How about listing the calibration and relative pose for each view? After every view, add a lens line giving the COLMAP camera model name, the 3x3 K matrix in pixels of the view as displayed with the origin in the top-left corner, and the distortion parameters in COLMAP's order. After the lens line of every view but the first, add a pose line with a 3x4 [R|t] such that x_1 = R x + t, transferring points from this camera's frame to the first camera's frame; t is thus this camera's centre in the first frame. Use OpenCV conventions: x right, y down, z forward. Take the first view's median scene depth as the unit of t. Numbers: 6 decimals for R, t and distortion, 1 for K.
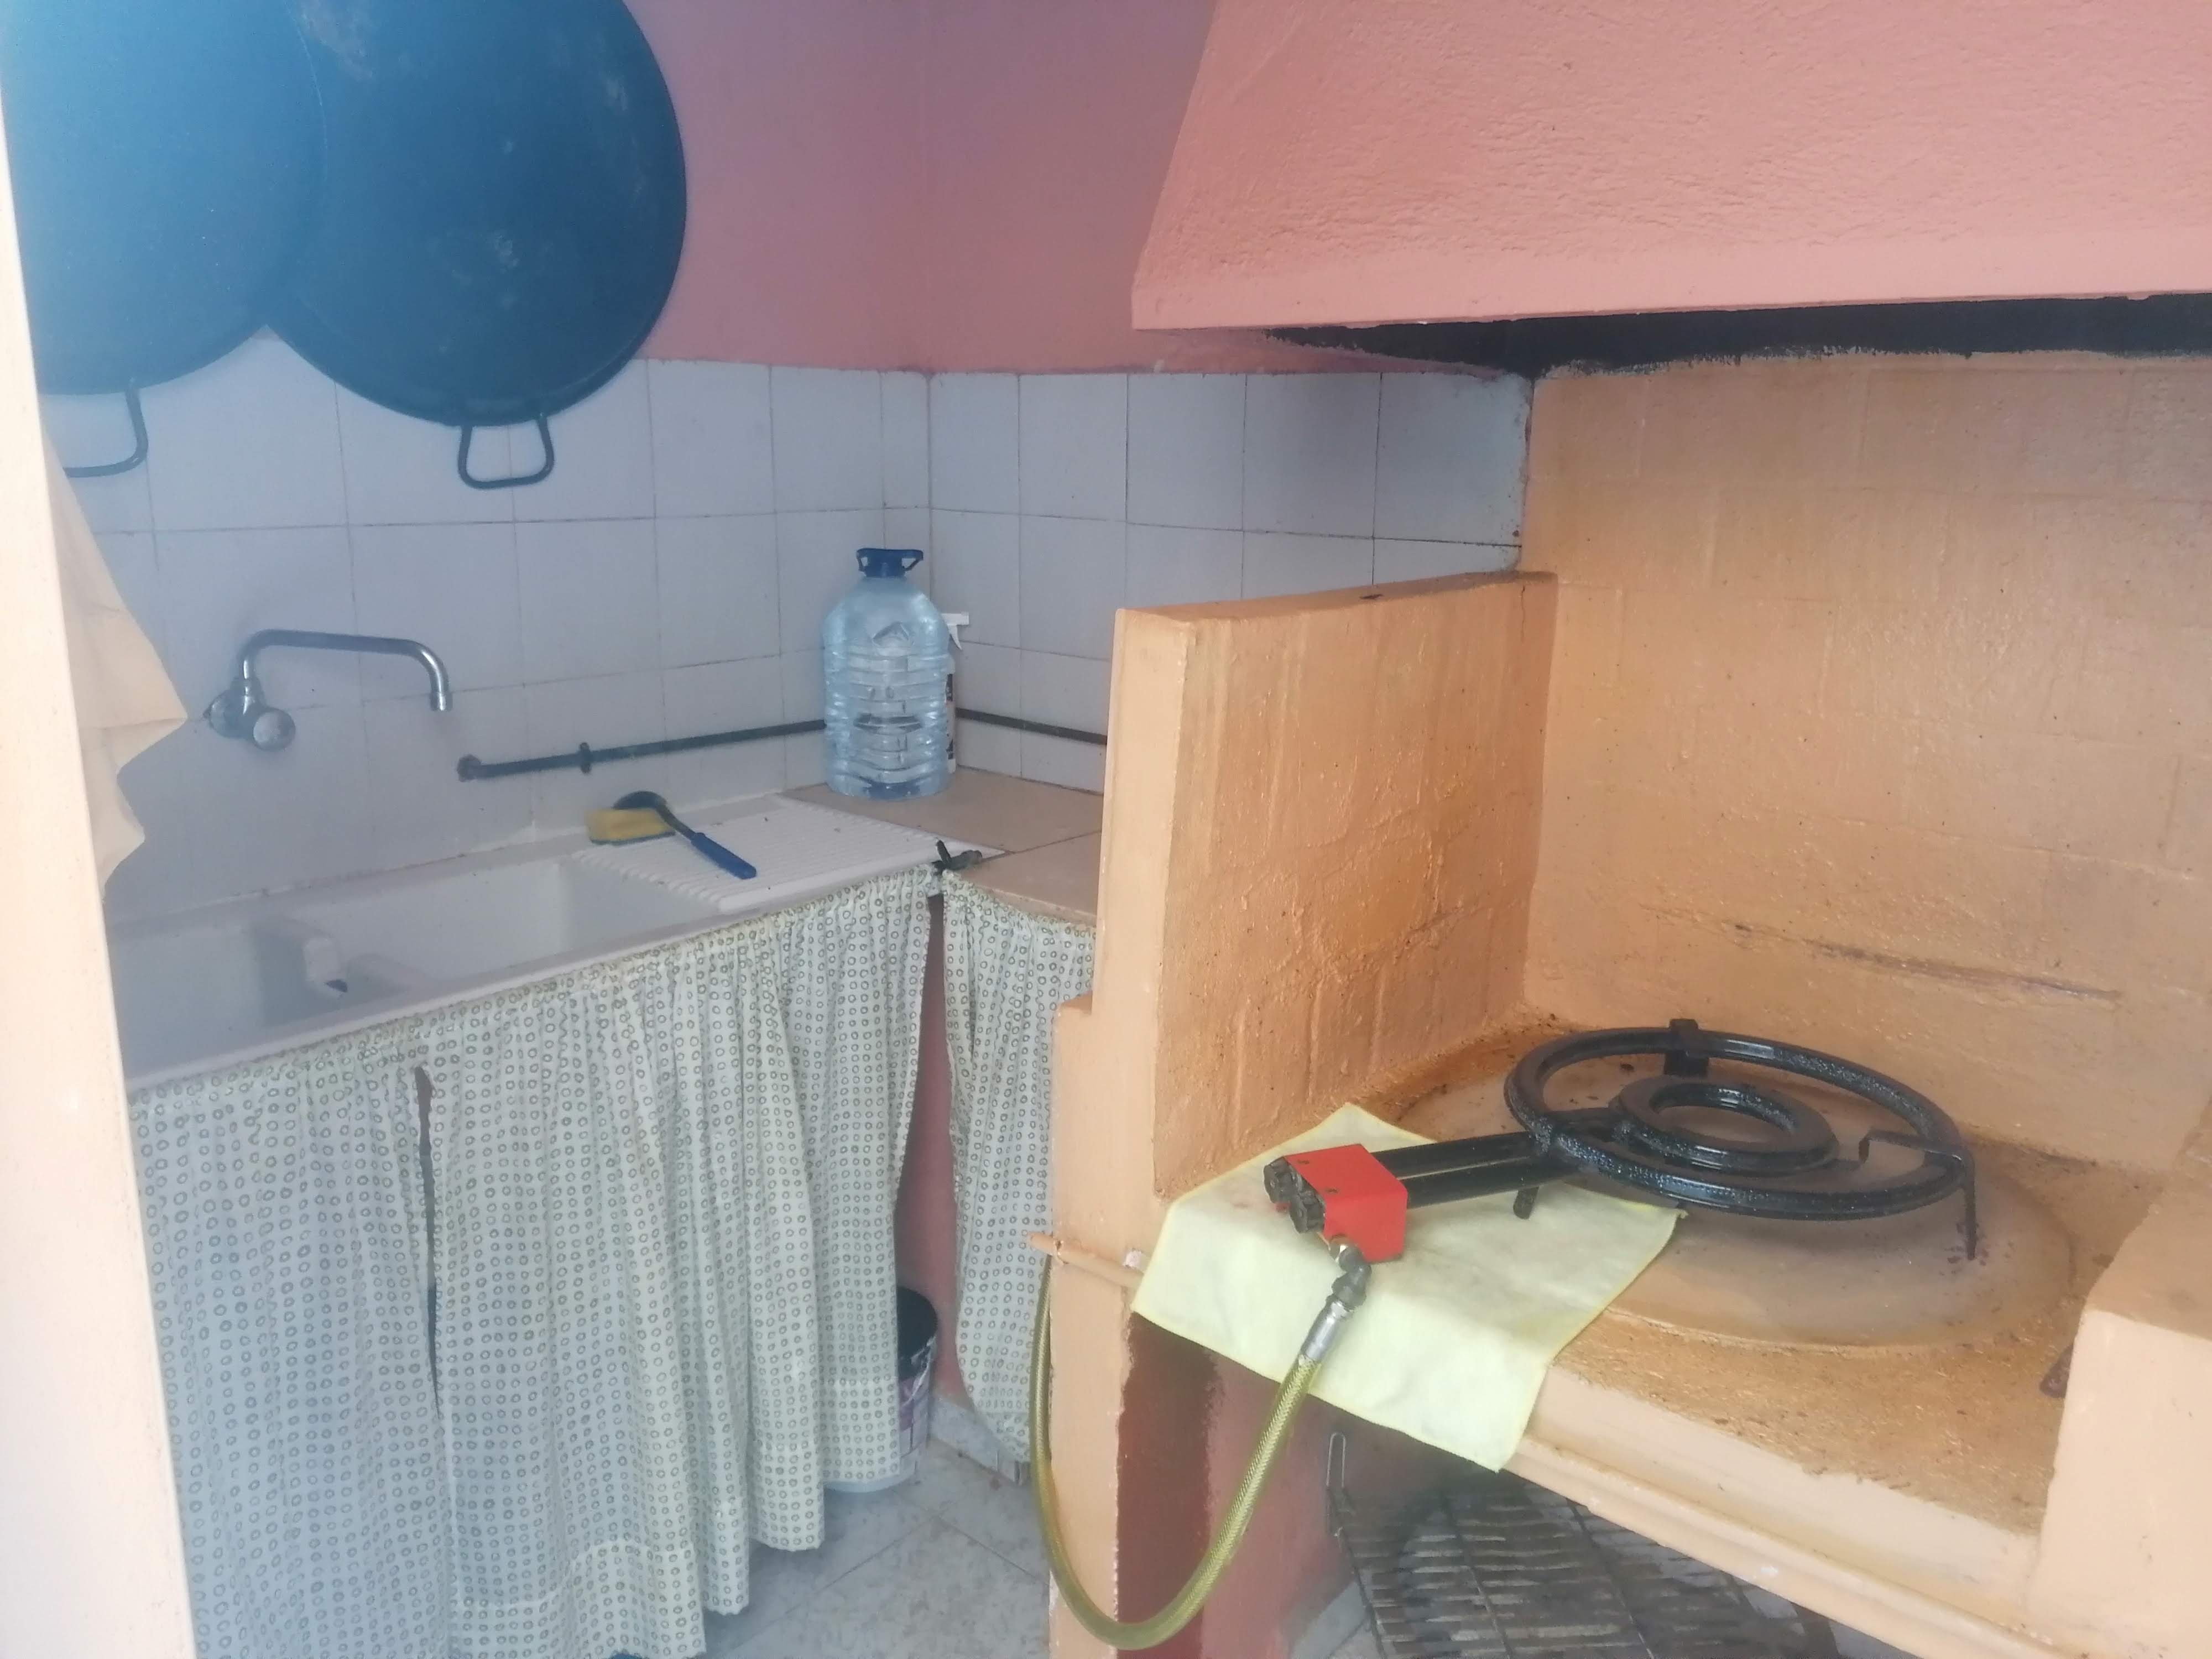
lens RADIAL K [[1668.1, 0, 1106.0], [0, 1668.1, 829.5], [0, 0, 1]] dist [0.110913, -0.139063]
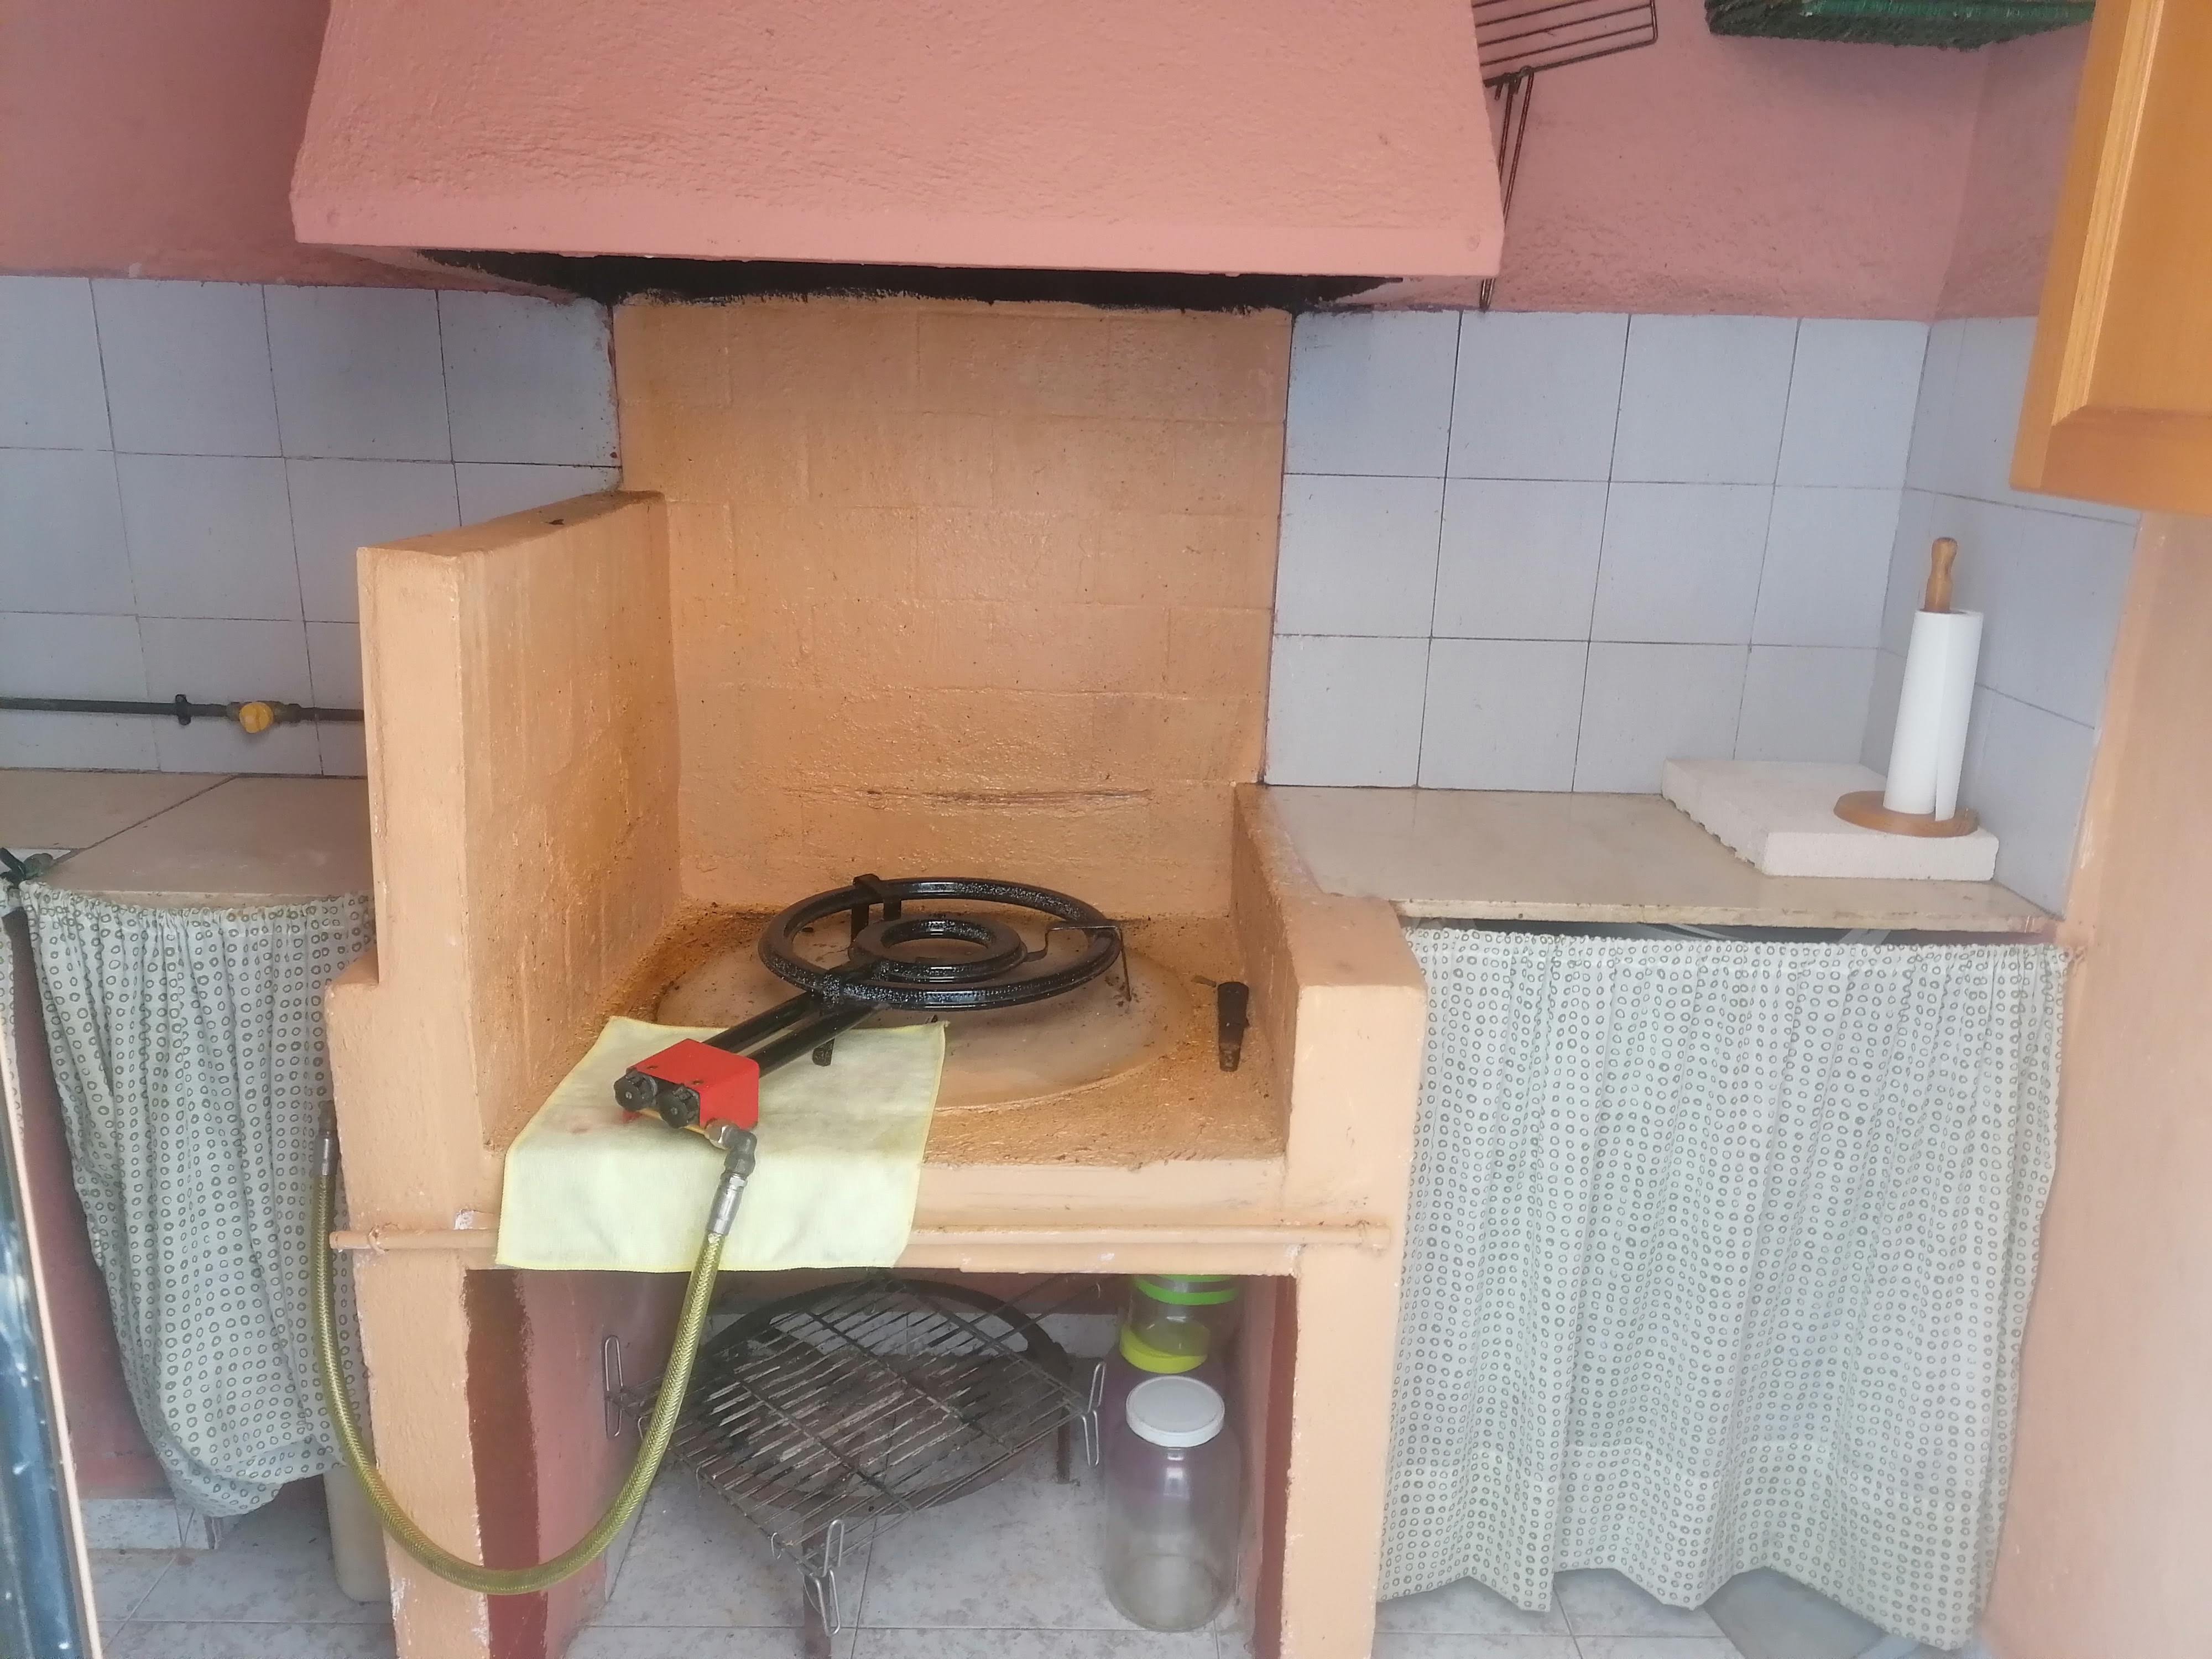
lens RADIAL K [[1668.1, 0, 1106.0], [0, 1668.1, 829.5], [0, 0, 1]] dist [0.110913, -0.139063]
pose [[0.754161, -0.174428, 0.633100, -0.273552], [0.142687, 0.984571, 0.101293, -0.012421], [-0.641000, 0.013944, 0.767414, 0.008755]]
